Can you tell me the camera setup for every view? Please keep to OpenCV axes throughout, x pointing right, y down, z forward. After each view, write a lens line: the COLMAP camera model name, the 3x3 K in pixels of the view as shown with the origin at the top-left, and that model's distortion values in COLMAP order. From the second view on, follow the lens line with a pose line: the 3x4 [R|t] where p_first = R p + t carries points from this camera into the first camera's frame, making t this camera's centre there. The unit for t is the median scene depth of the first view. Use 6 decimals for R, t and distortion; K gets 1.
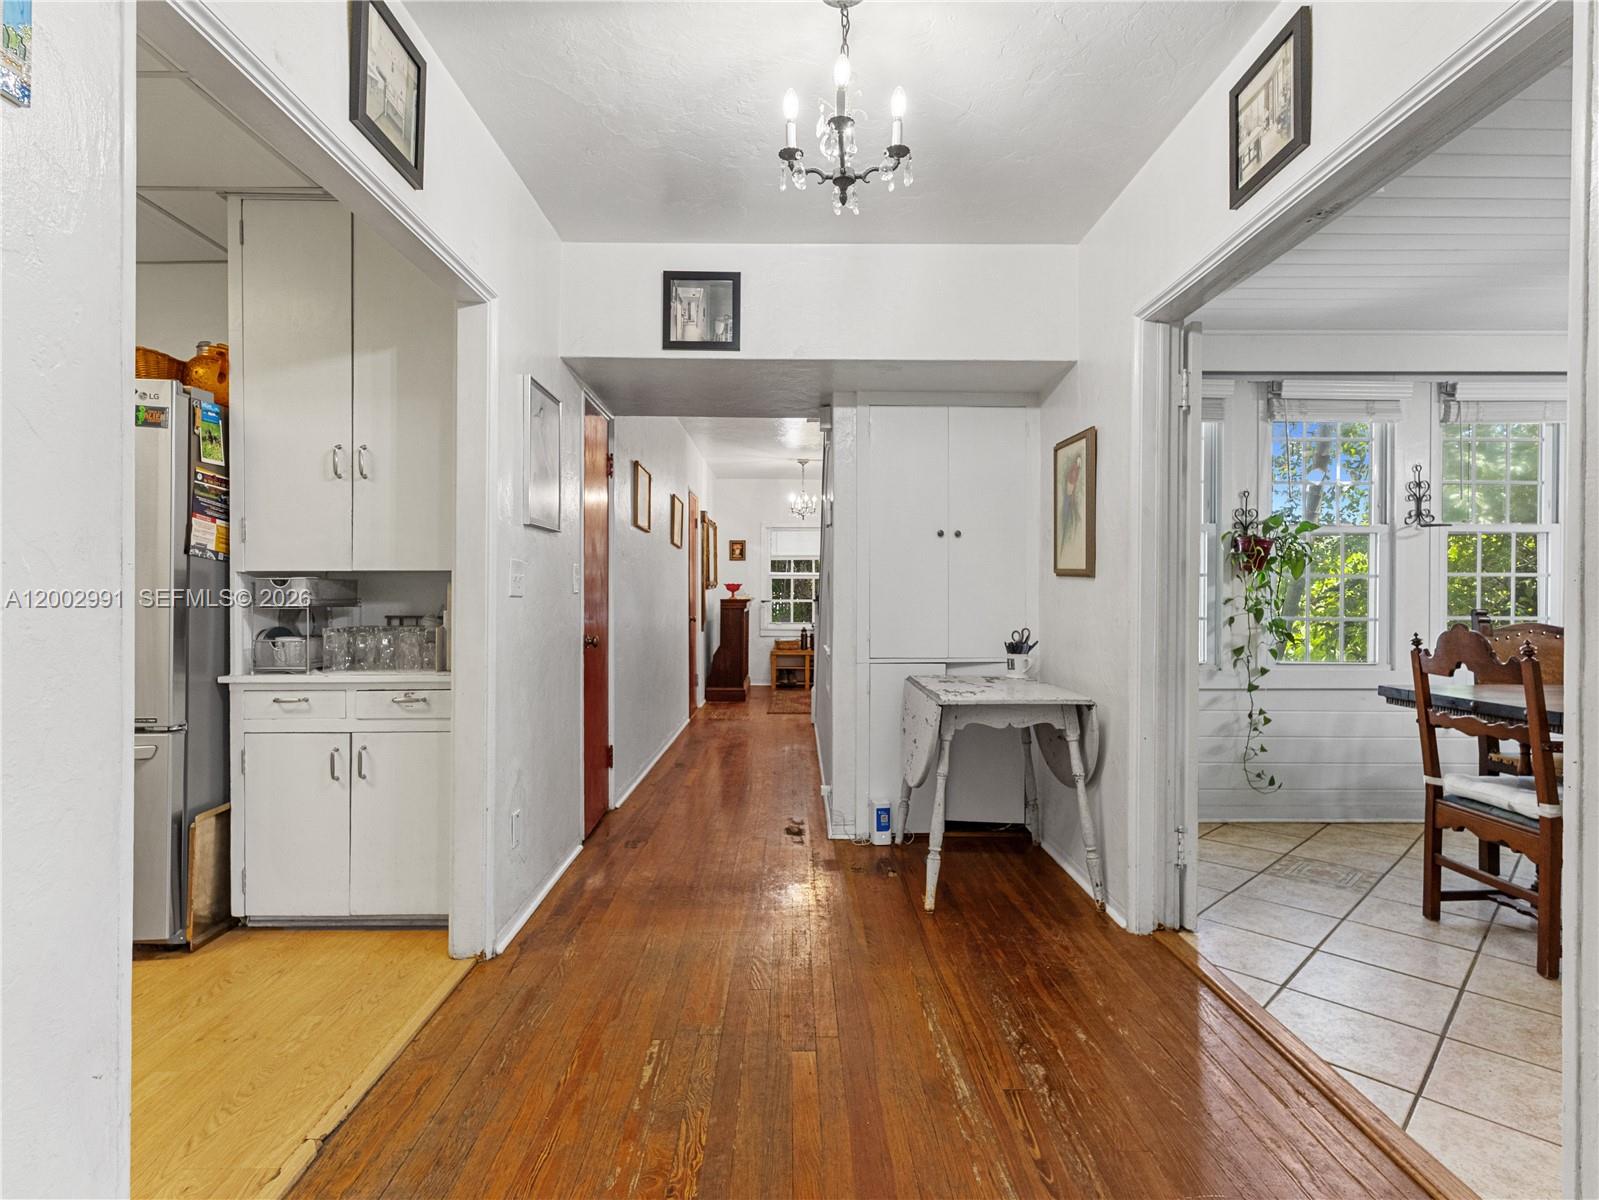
lens RADIAL K [[840.3, 0, 795.1], [0, 840.3, 591.7], [0, 0, 1]] dist [0.000912, 0.001431]
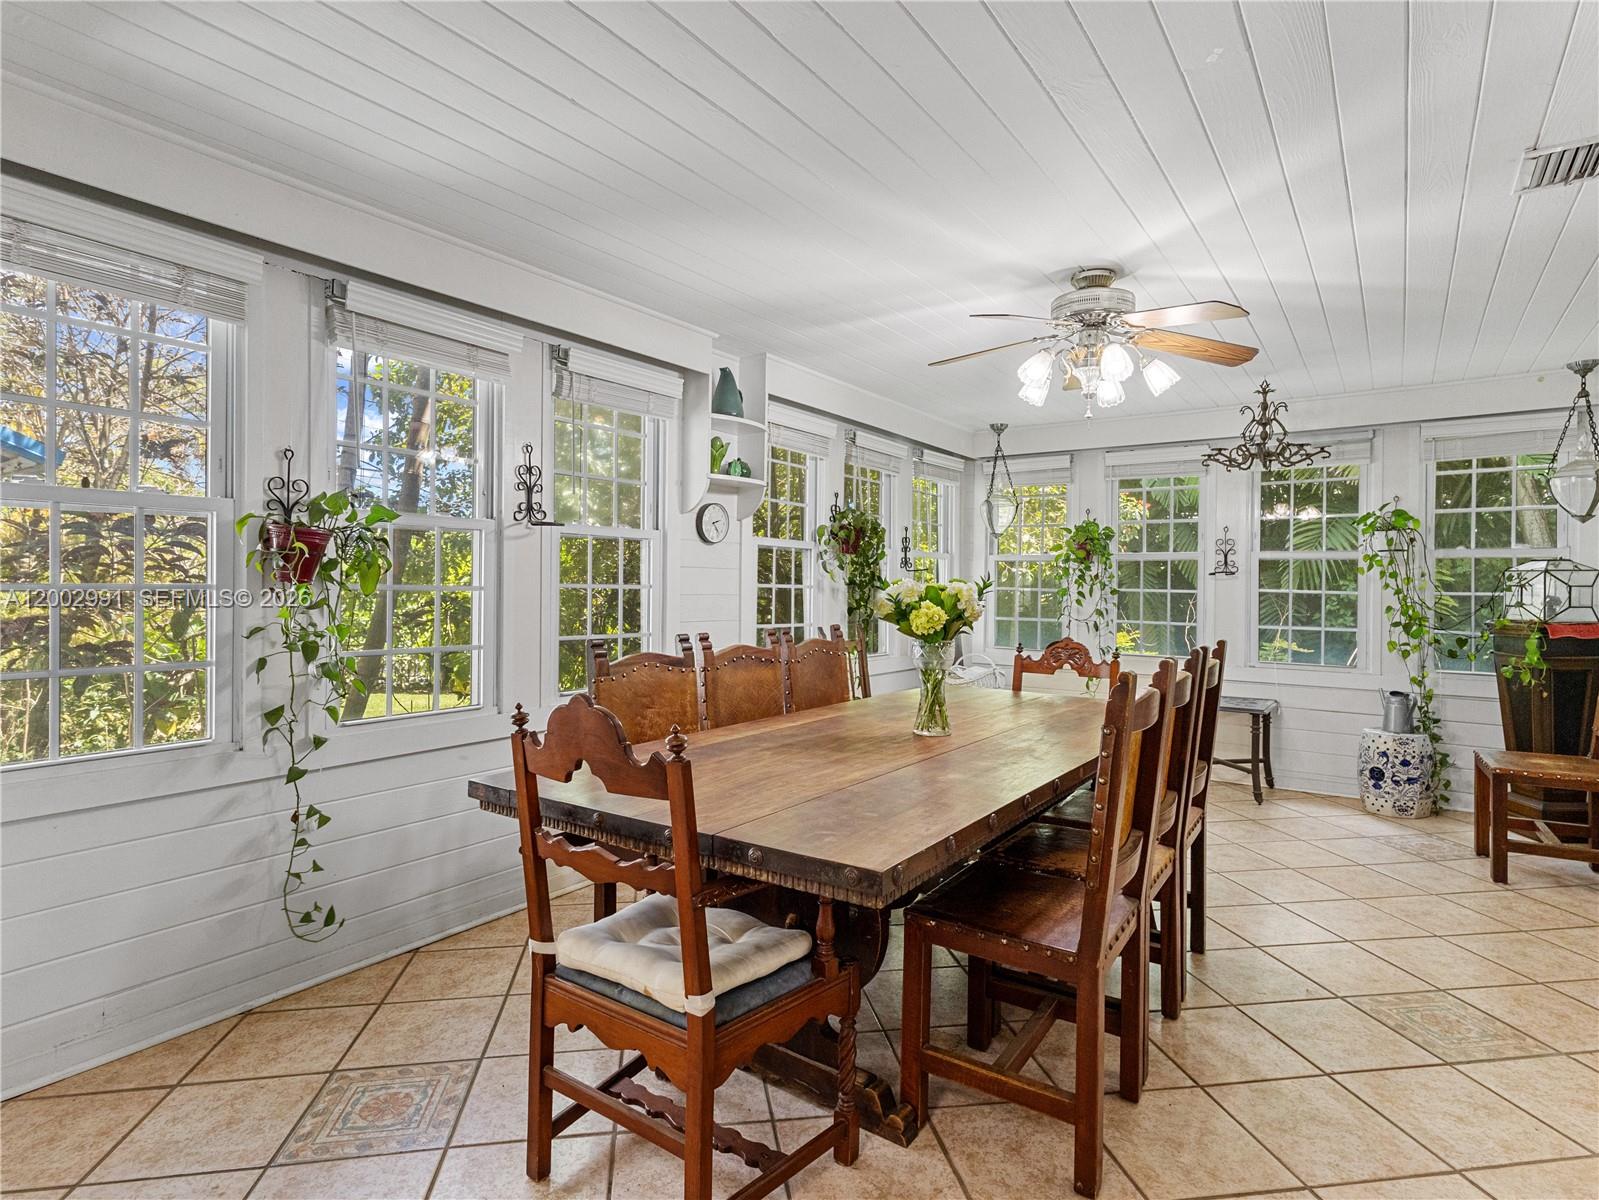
lens RADIAL K [[840.3, 0, 796.0], [0, 840.3, 589.6], [0, 0, 1]] dist [0.000912, 0.001431]
pose [[0.591036, -0.004396, 0.806633, 0.265056], [-0.005298, 0.999942, 0.009331, -0.026181], [-0.806628, -0.009788, 0.590979, 0.347743]]
